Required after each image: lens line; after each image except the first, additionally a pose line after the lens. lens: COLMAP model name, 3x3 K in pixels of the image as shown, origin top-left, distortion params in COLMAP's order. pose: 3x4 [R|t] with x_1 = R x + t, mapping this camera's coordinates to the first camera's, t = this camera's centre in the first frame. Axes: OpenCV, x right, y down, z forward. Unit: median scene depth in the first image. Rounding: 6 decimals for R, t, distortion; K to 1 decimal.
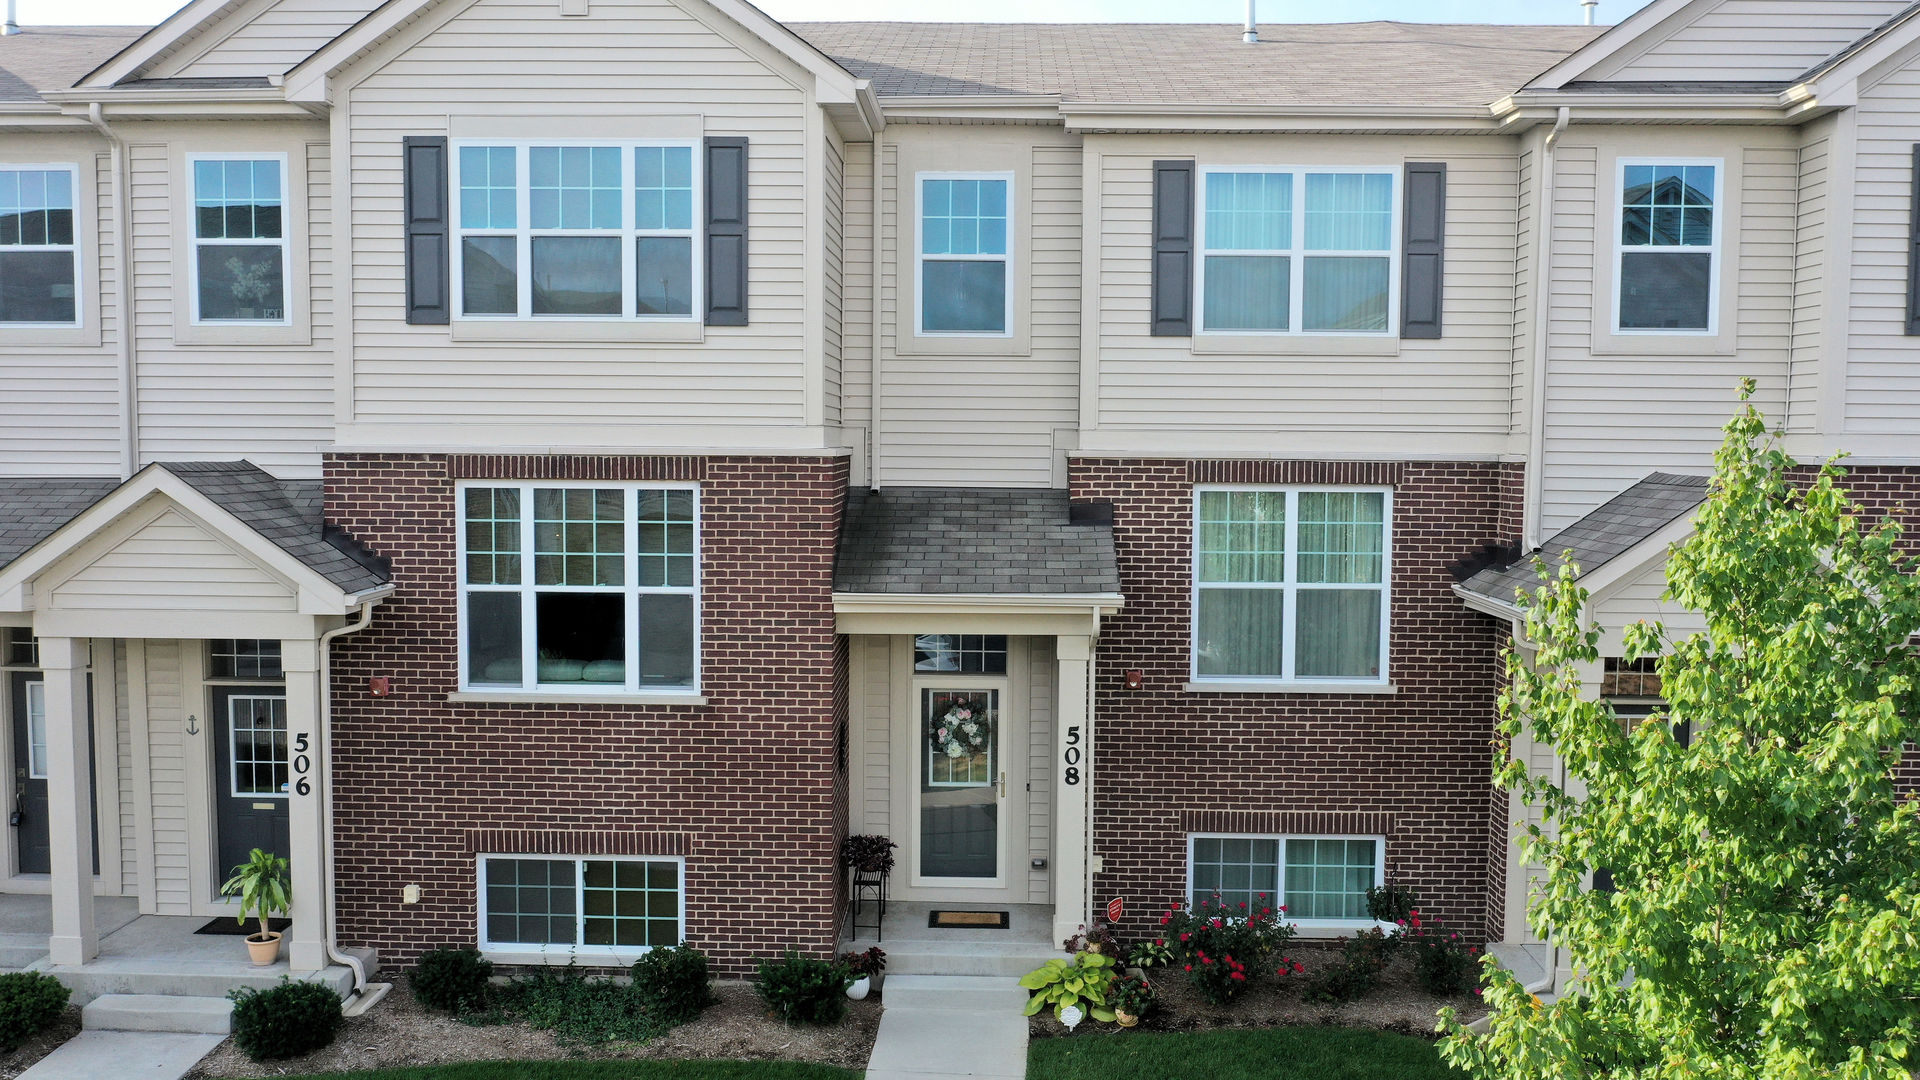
lens RADIAL K [[1506.3, 0, 960.0], [0, 1506.3, 540.0], [0, 0, 1]] dist [-0.011738, 0.001014]
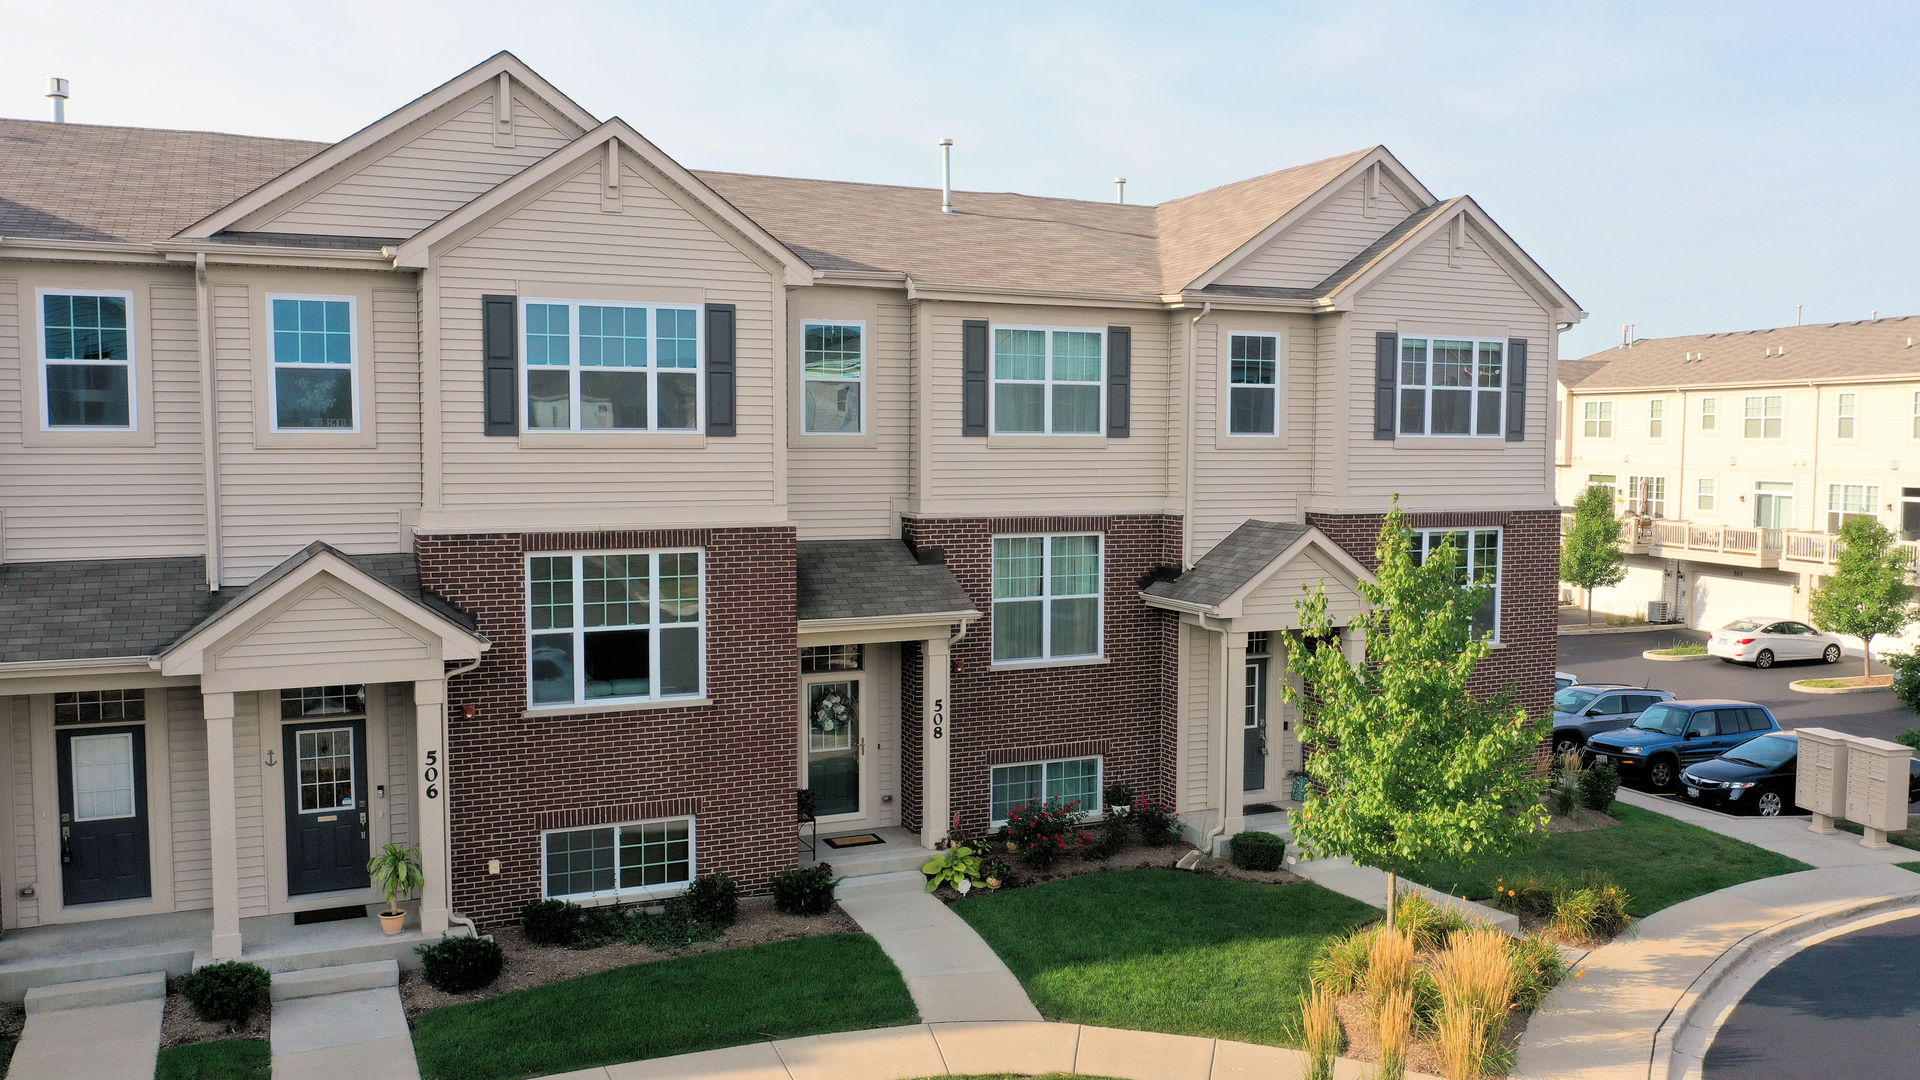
lens RADIAL K [[1506.3, 0, 960.0], [0, 1506.3, 540.0], [0, 0, 1]] dist [-0.011738, 0.001014]
pose [[0.898210, -0.034631, 0.438200, -0.564675], [0.032037, 0.999398, 0.013313, -0.055250], [-0.438397, 0.002080, 0.898779, -0.363814]]
